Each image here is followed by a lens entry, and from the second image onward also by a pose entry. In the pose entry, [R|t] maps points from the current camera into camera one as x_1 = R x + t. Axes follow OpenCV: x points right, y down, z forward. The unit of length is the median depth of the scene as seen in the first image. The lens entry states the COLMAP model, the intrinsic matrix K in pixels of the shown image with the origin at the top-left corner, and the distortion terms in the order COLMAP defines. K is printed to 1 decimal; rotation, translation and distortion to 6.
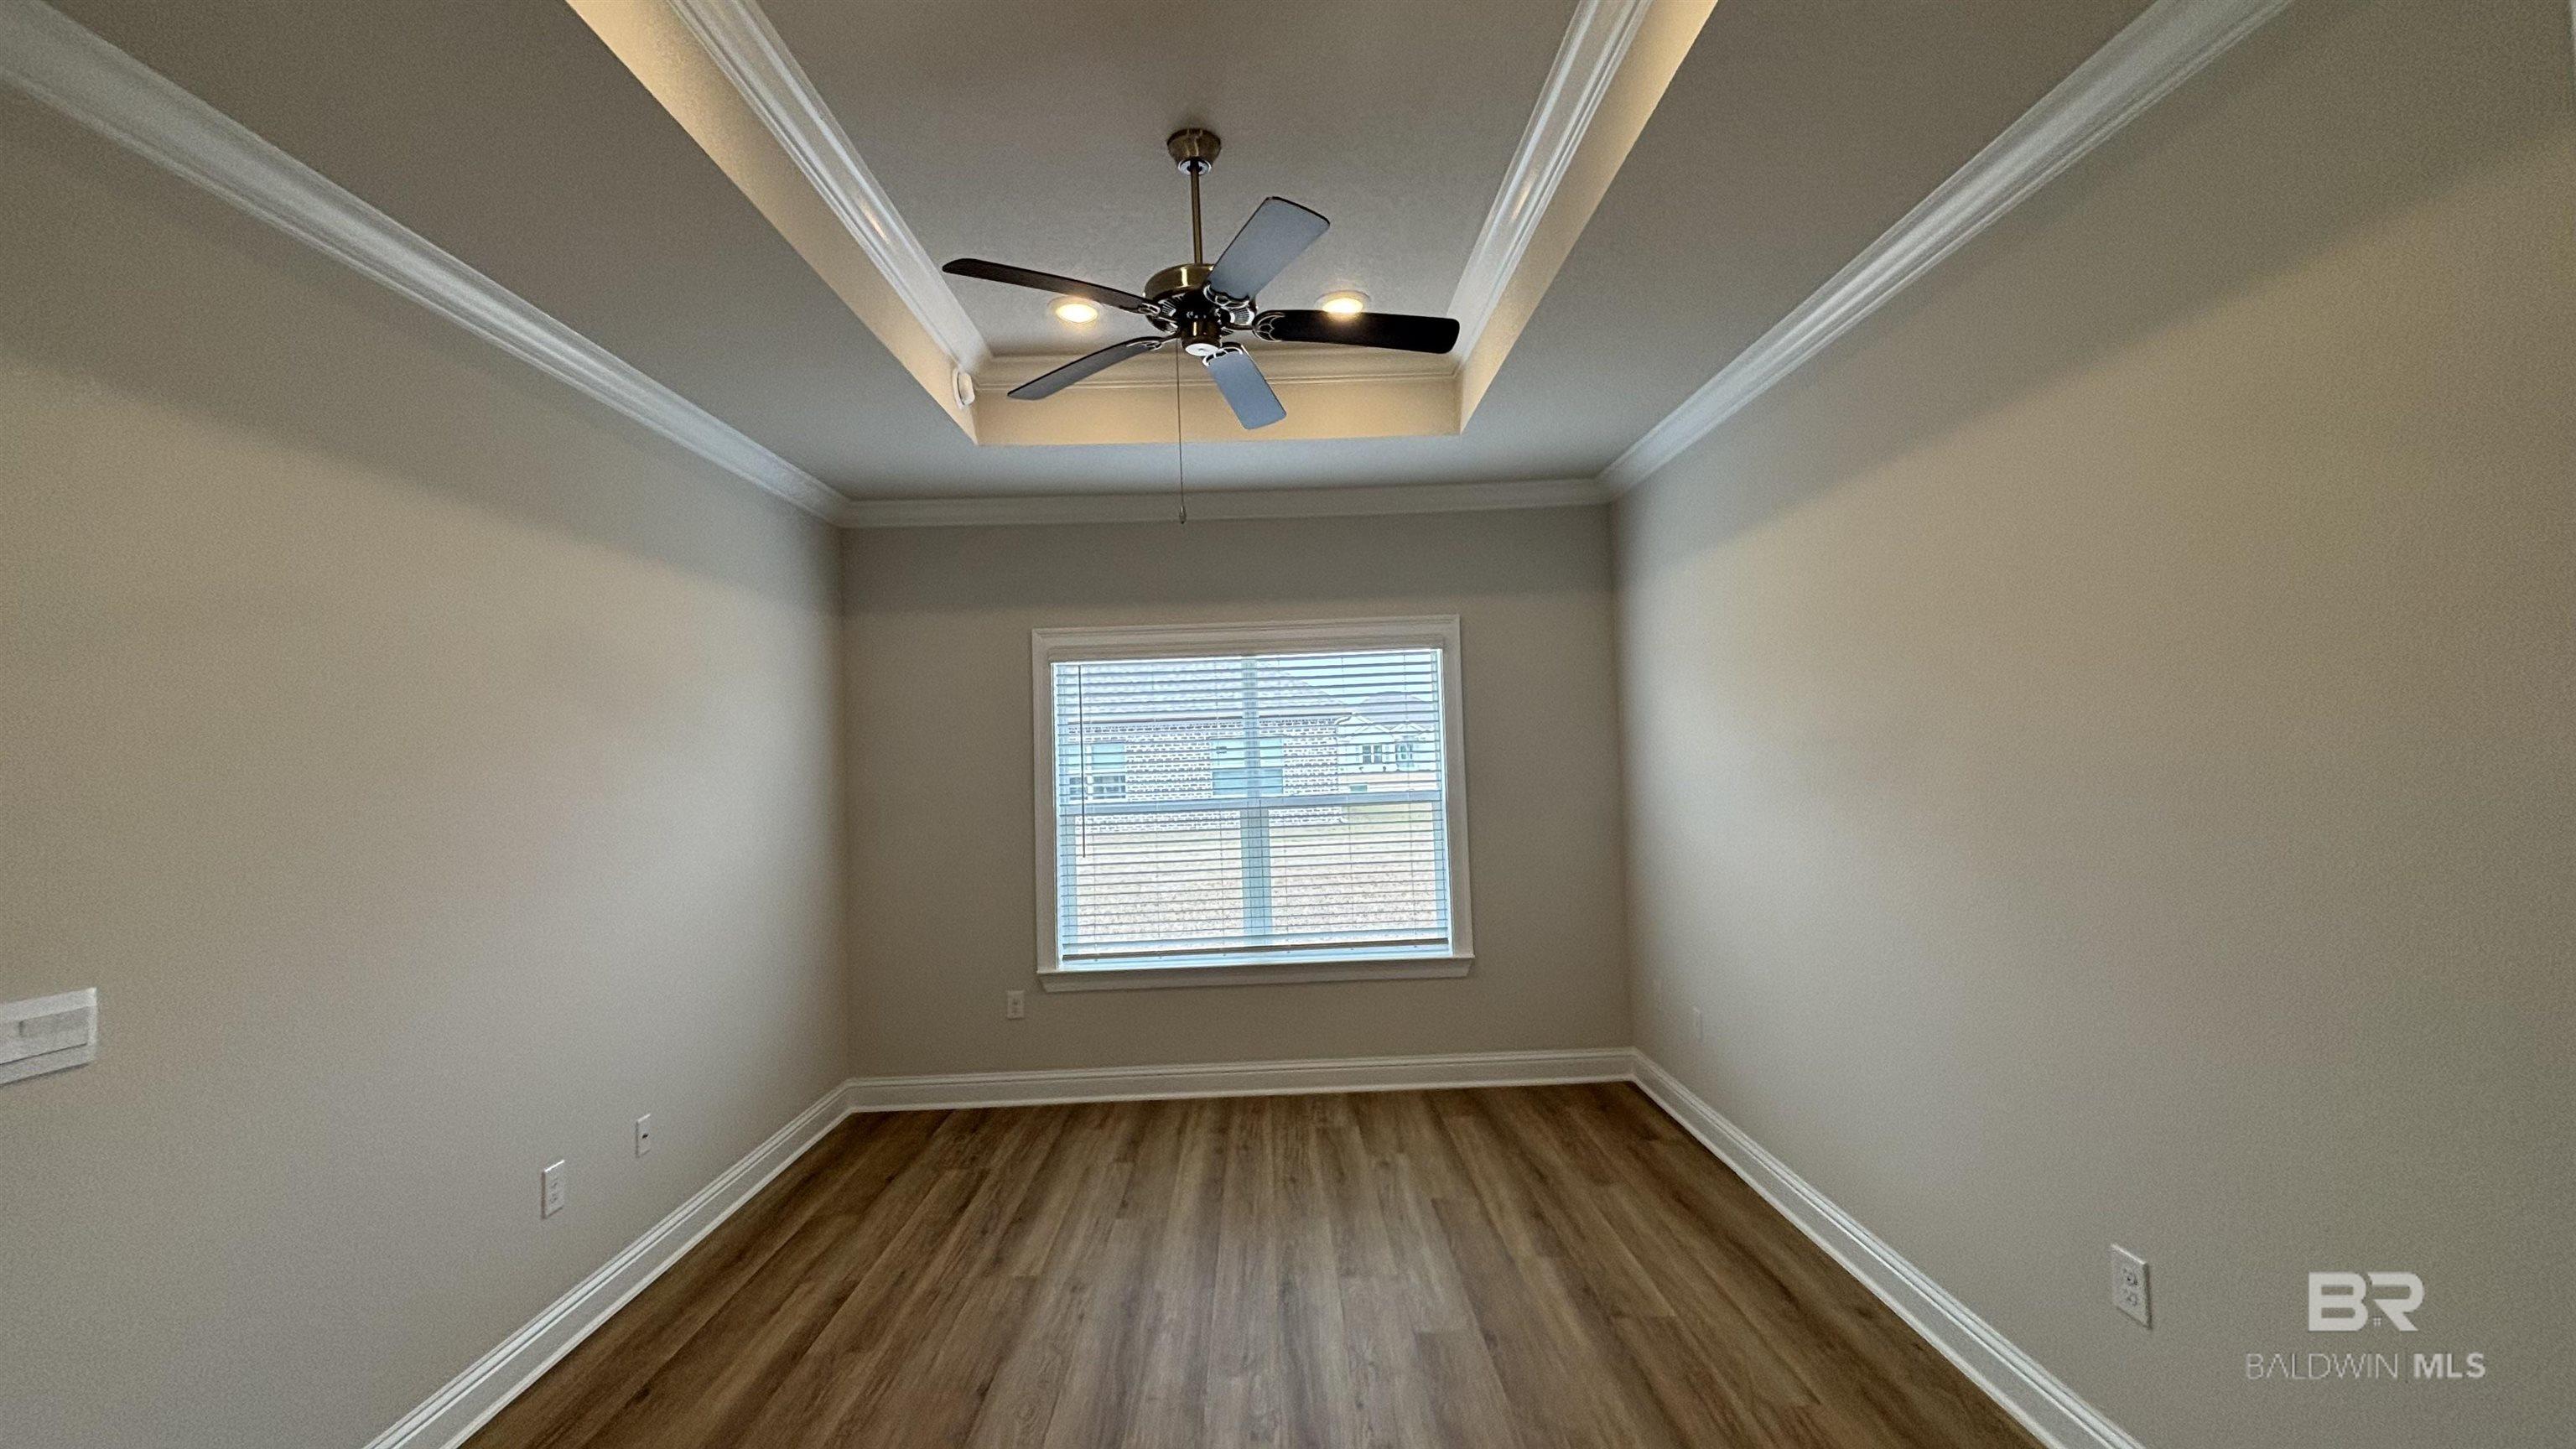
lens RADIAL K [[1054.9, 0, 1279.7], [0, 1054.9, 732.7], [0, 0, 1]] dist [0.008398, -0.001115]
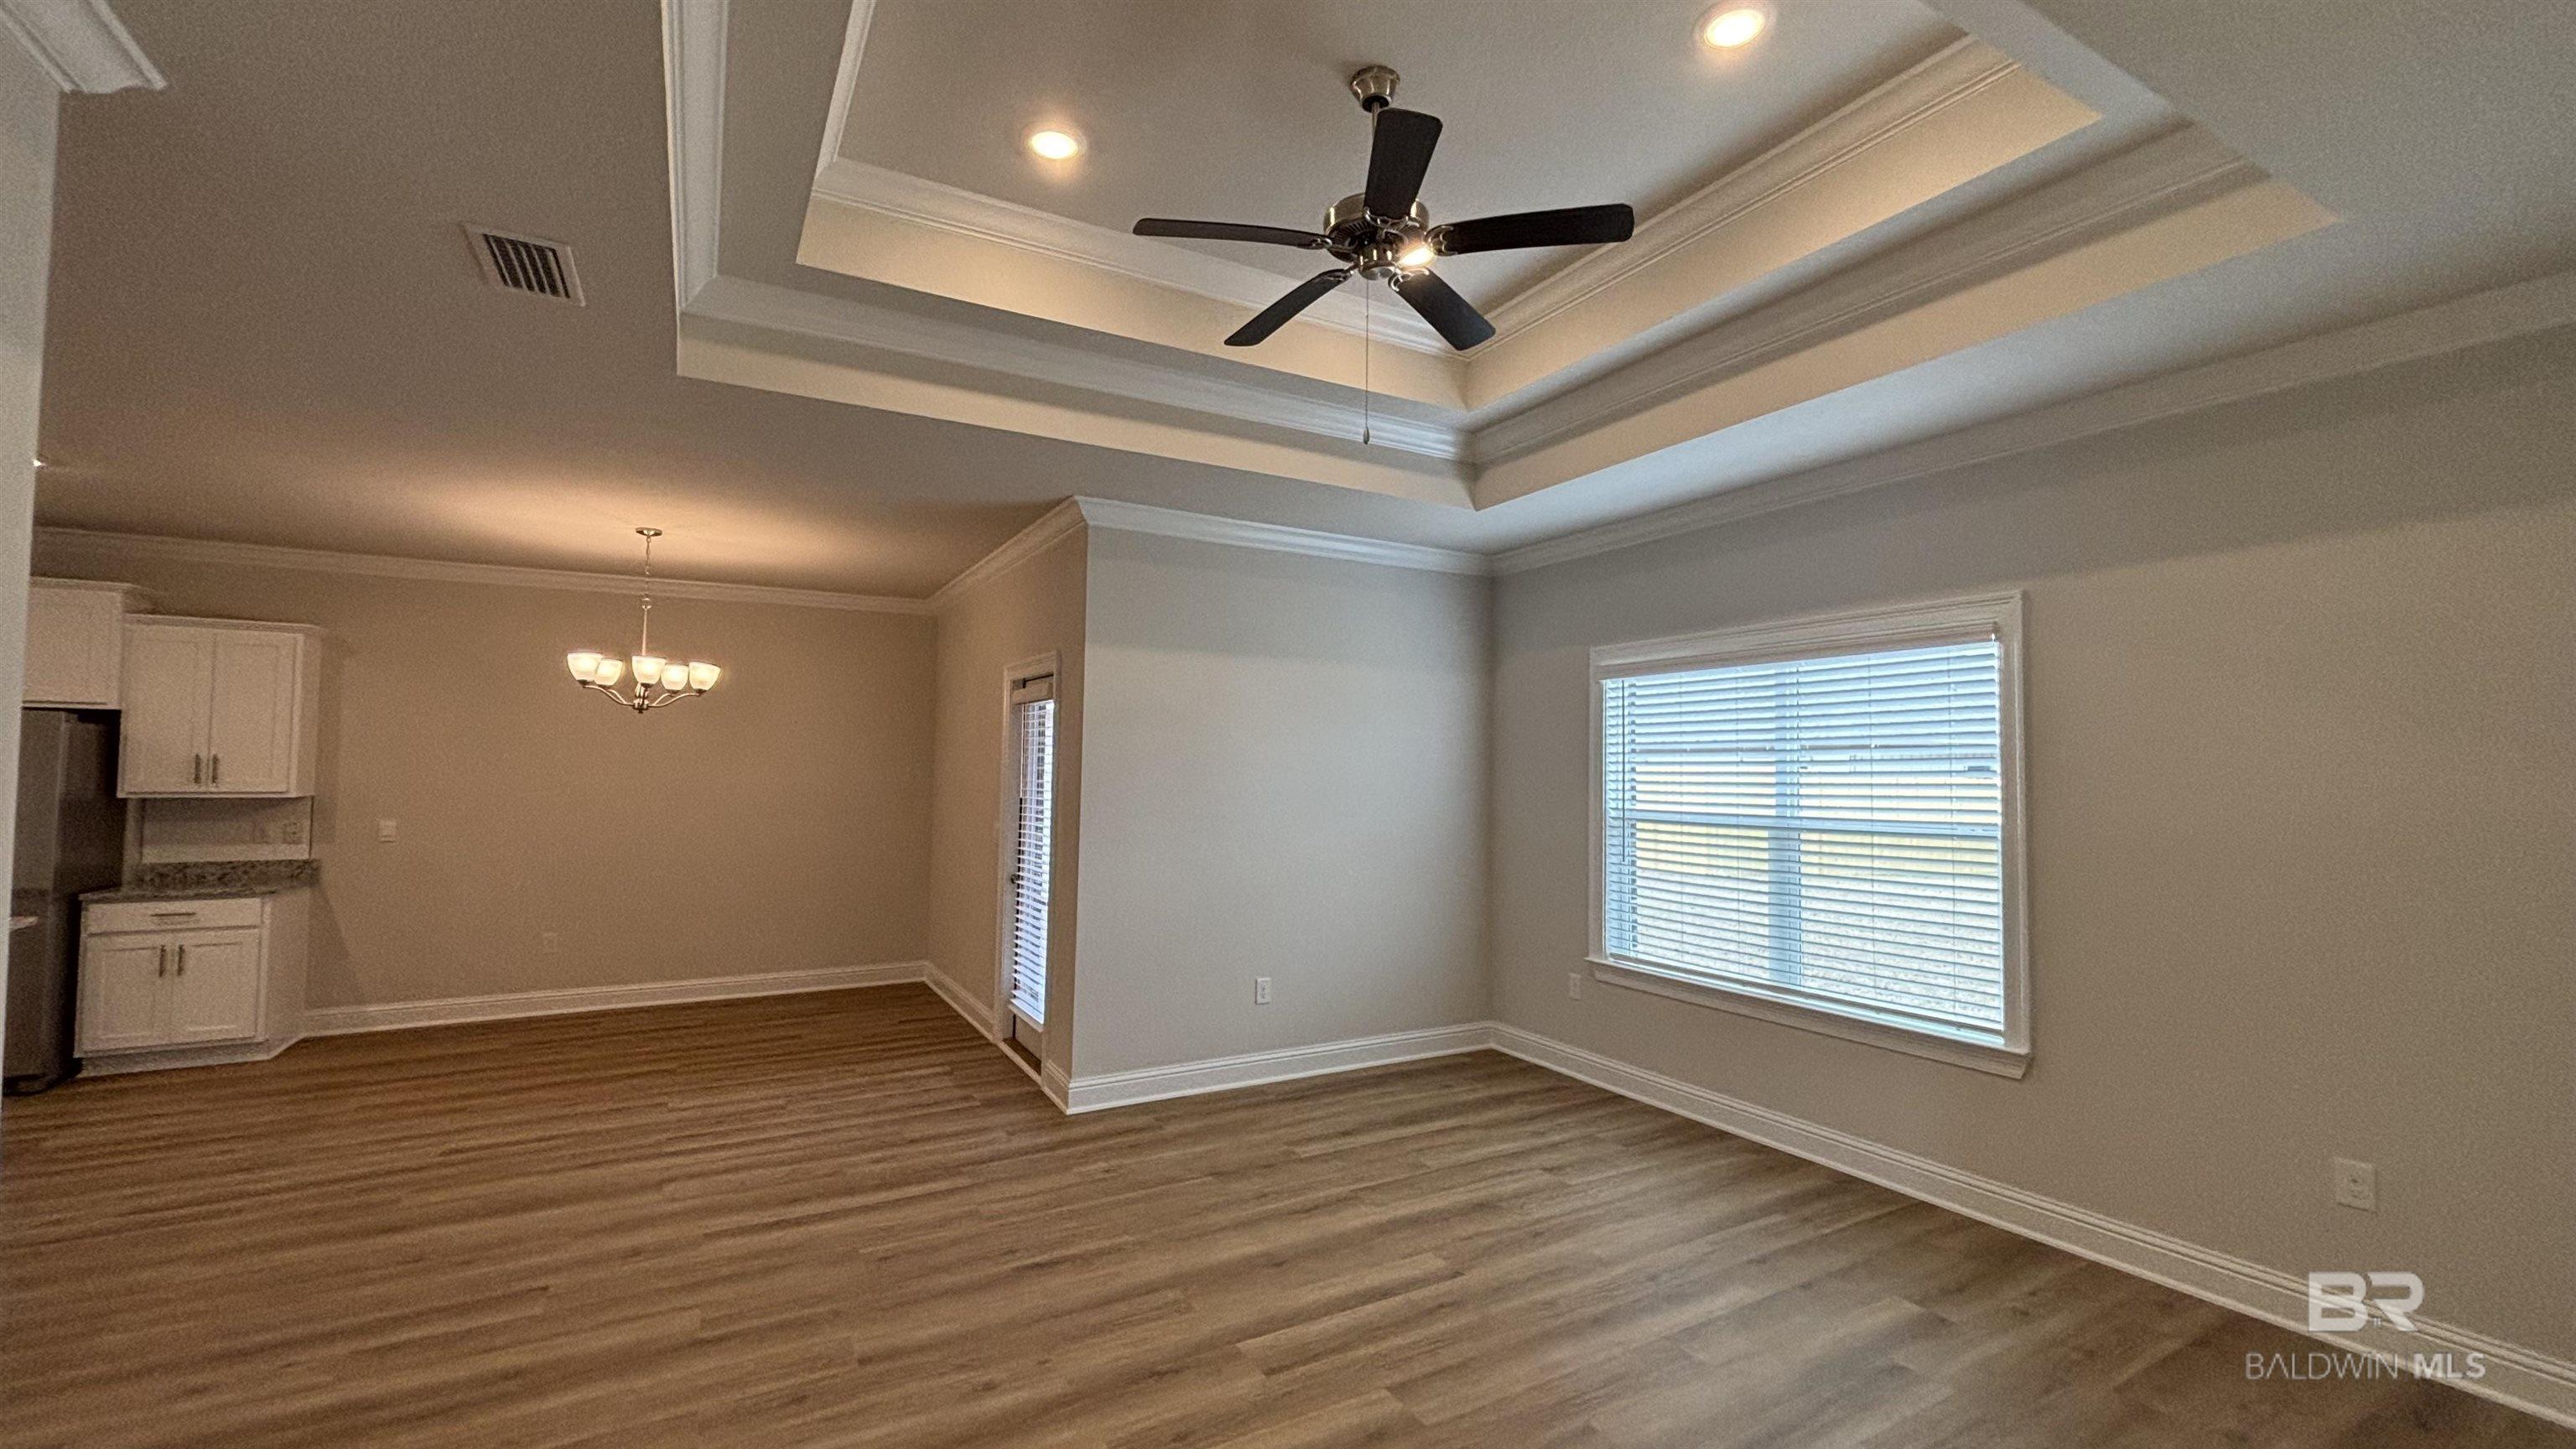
lens RADIAL K [[1054.9, 0, 1285.0], [0, 1054.9, 737.1], [0, 0, 1]] dist [0.008398, -0.001115]
pose [[0.478945, 0.006411, -0.877821, 0.581185], [0.003913, 0.999948, 0.009438, -0.018120], [0.877836, -0.007955, 0.478895, 0.191243]]
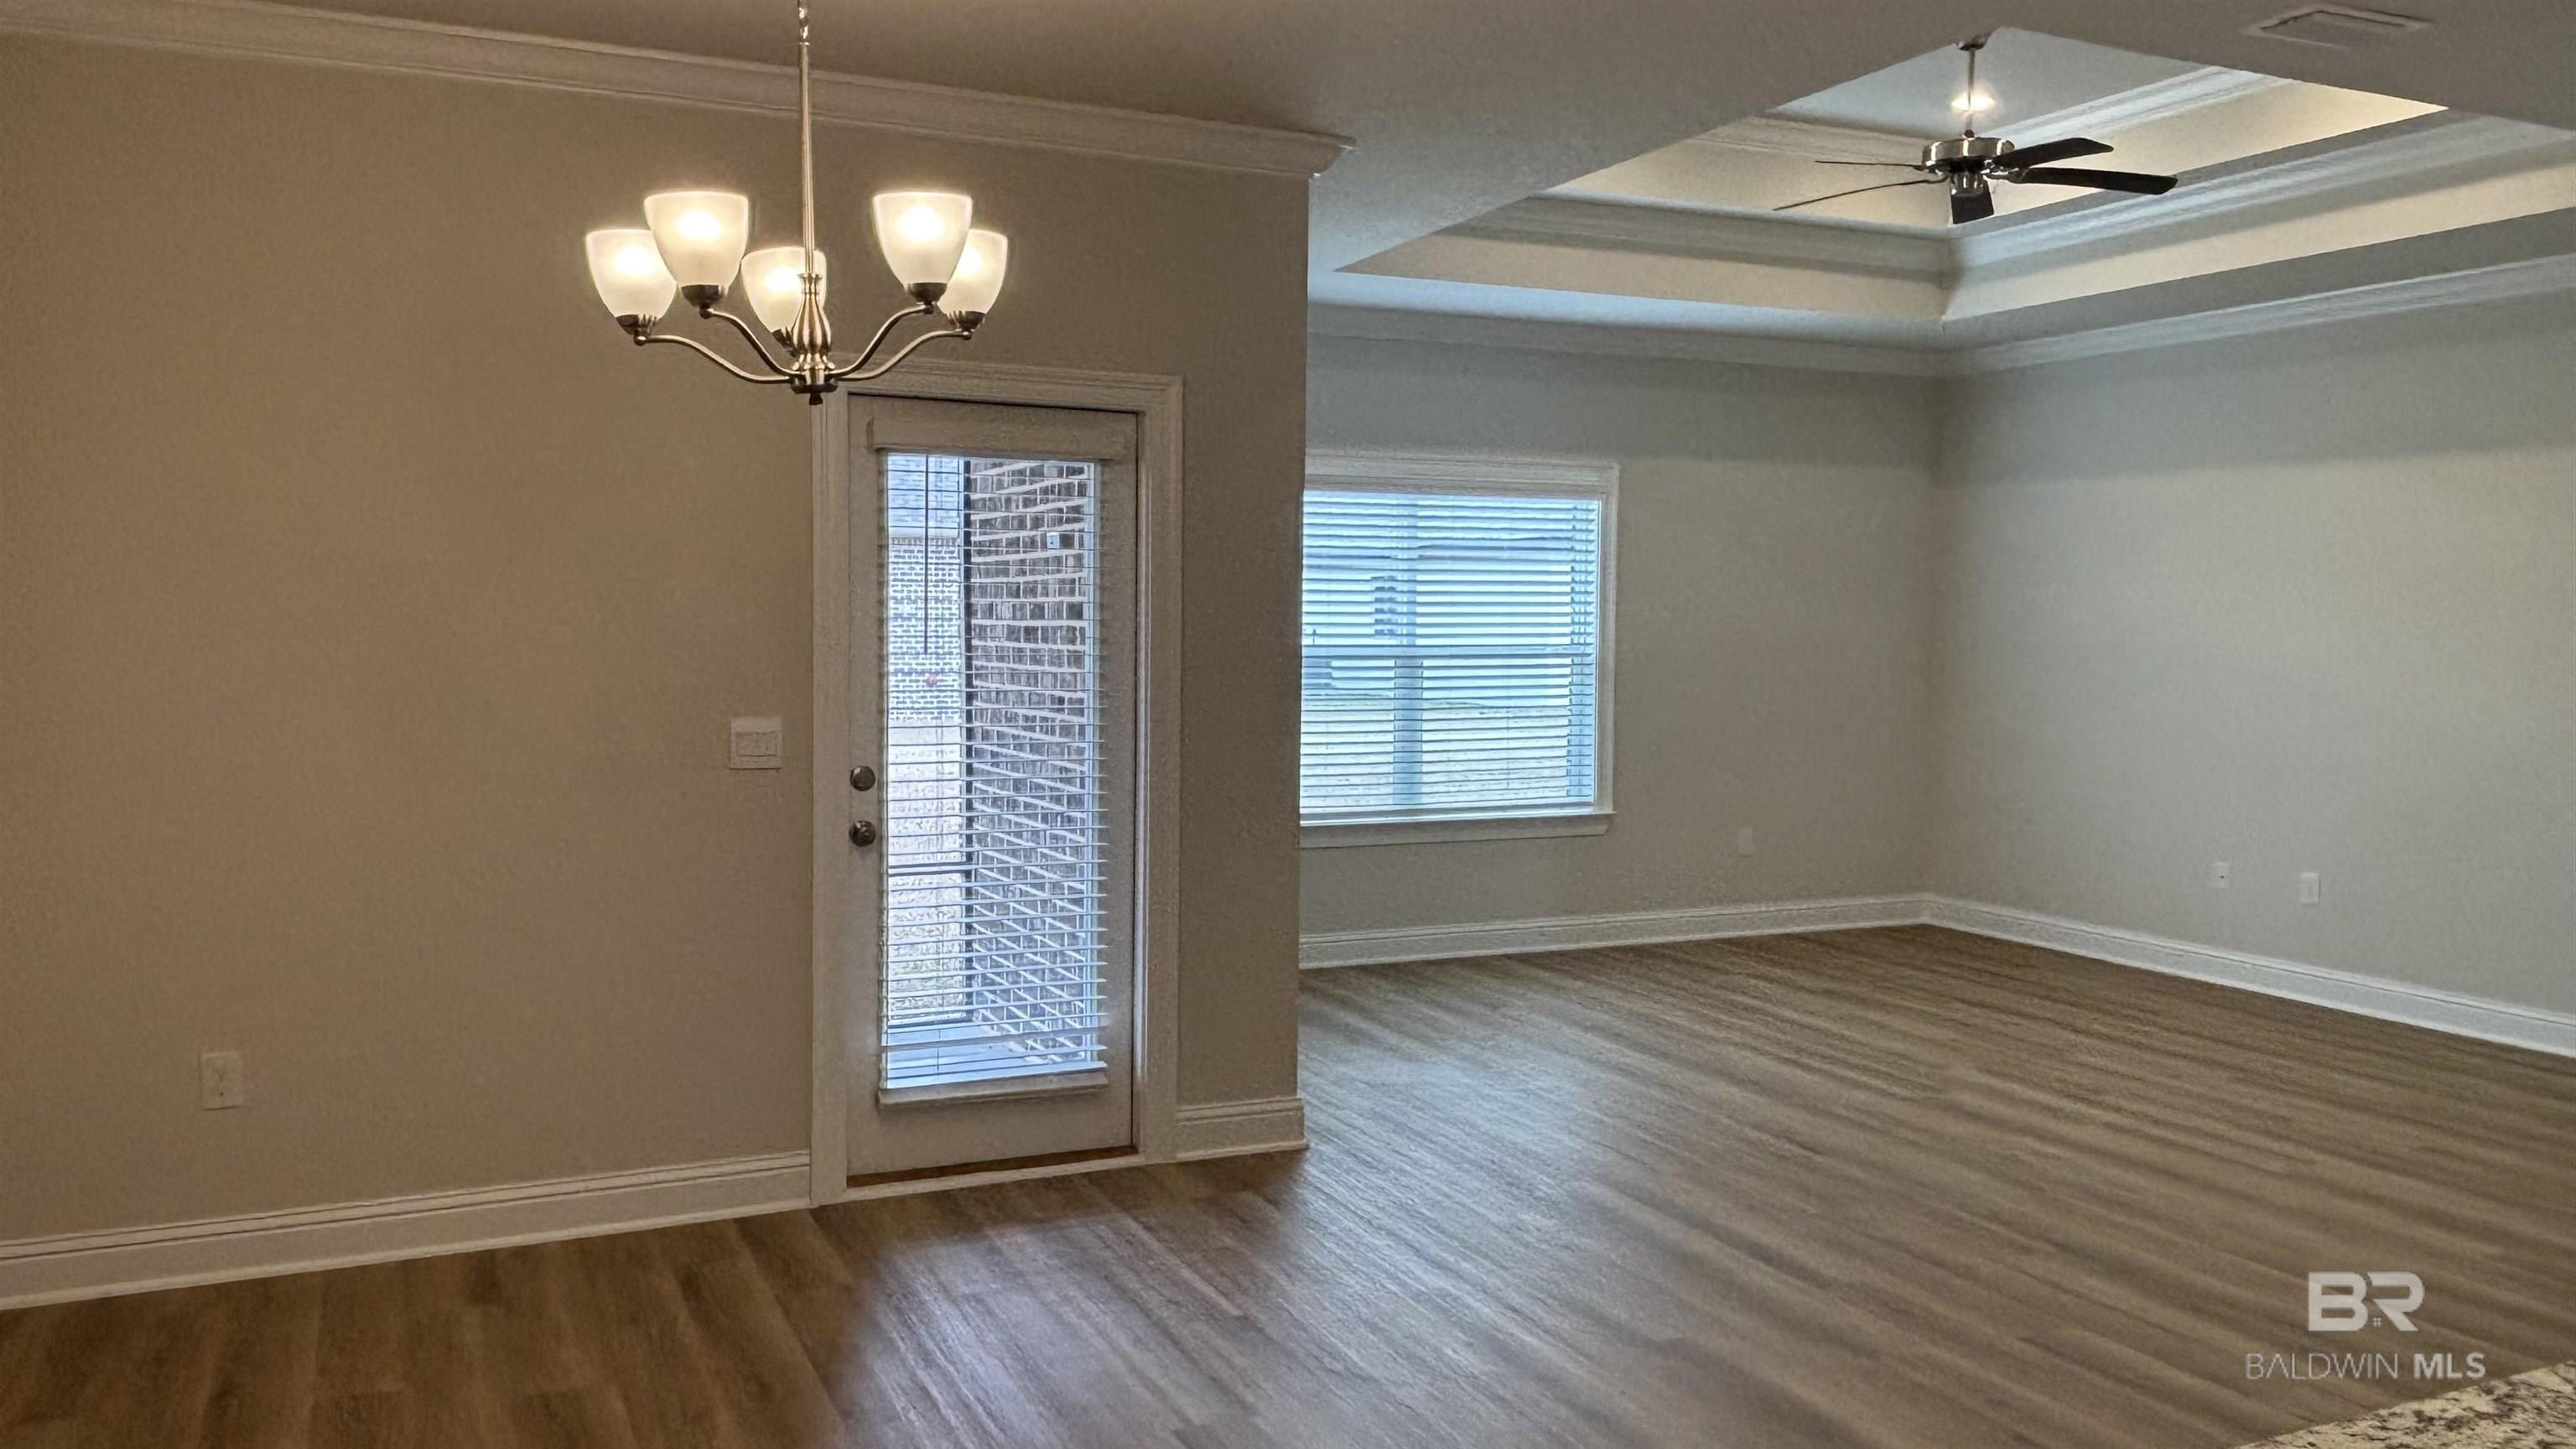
lens RADIAL K [[1910.5, 0, 1282.2], [0, 1910.5, 720.0], [0, 0, 1]] dist [0.011346, 0.004415]
pose [[0.911556, 0.016773, 0.410834, -0.838999], [-0.052227, 0.995798, 0.075227, 0.006174], [-0.407846, -0.090030, 0.908601, -0.499955]]
